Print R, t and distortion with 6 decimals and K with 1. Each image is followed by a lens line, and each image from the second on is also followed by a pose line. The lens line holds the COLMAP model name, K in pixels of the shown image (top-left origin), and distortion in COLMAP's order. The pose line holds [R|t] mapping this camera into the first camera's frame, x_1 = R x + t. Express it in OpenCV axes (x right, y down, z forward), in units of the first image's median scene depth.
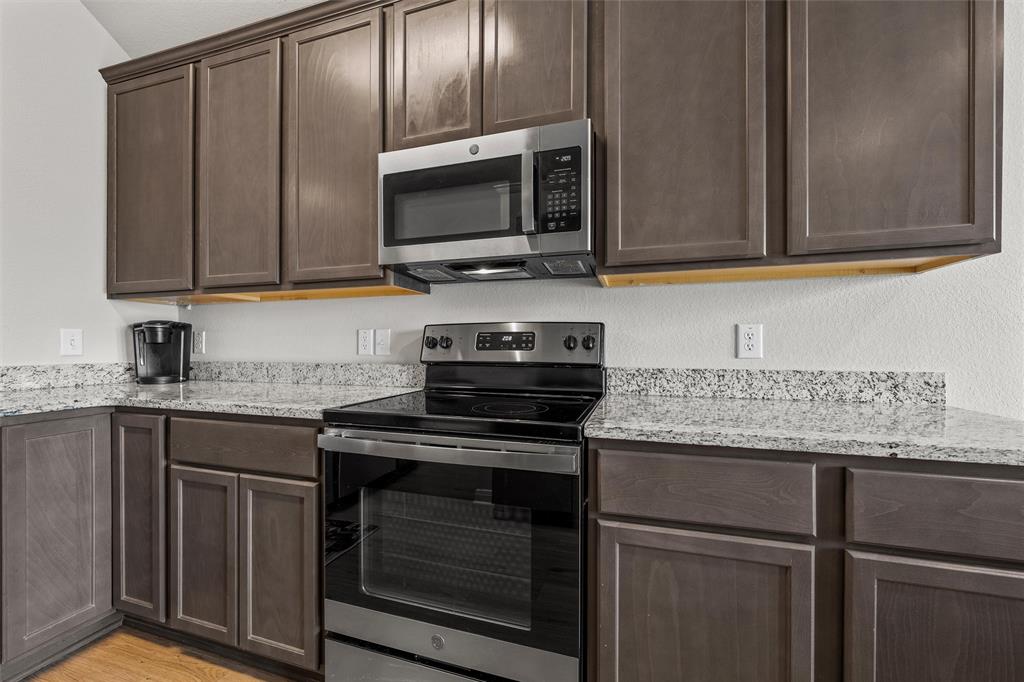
lens RADIAL K [[389.4, 0, 511.2], [0, 389.4, 346.3], [0, 0, 1]] dist [-0.001082, -0.000113]
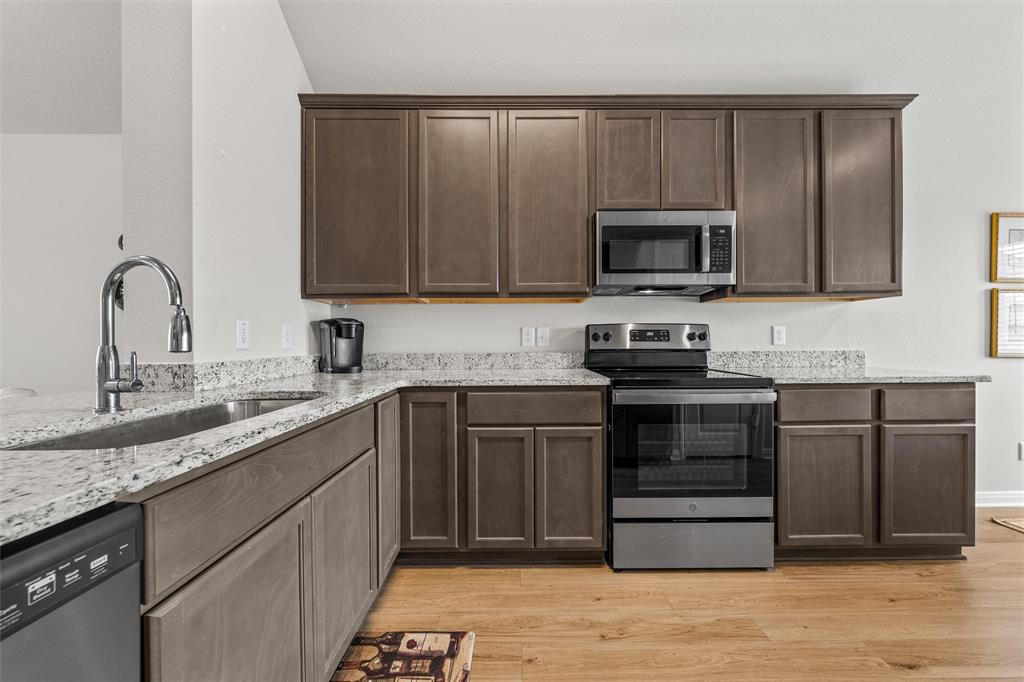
lens RADIAL K [[355.1, 0, 512.0], [0, 355.1, 341.0], [0, 0, 1]] dist [-0.000568, 0.000009]
pose [[0.955206, -0.004949, 0.295901, -1.150586], [0.005758, 0.999982, -0.001862, 0.009312], [-0.295886, 0.003482, 0.955217, -0.229774]]
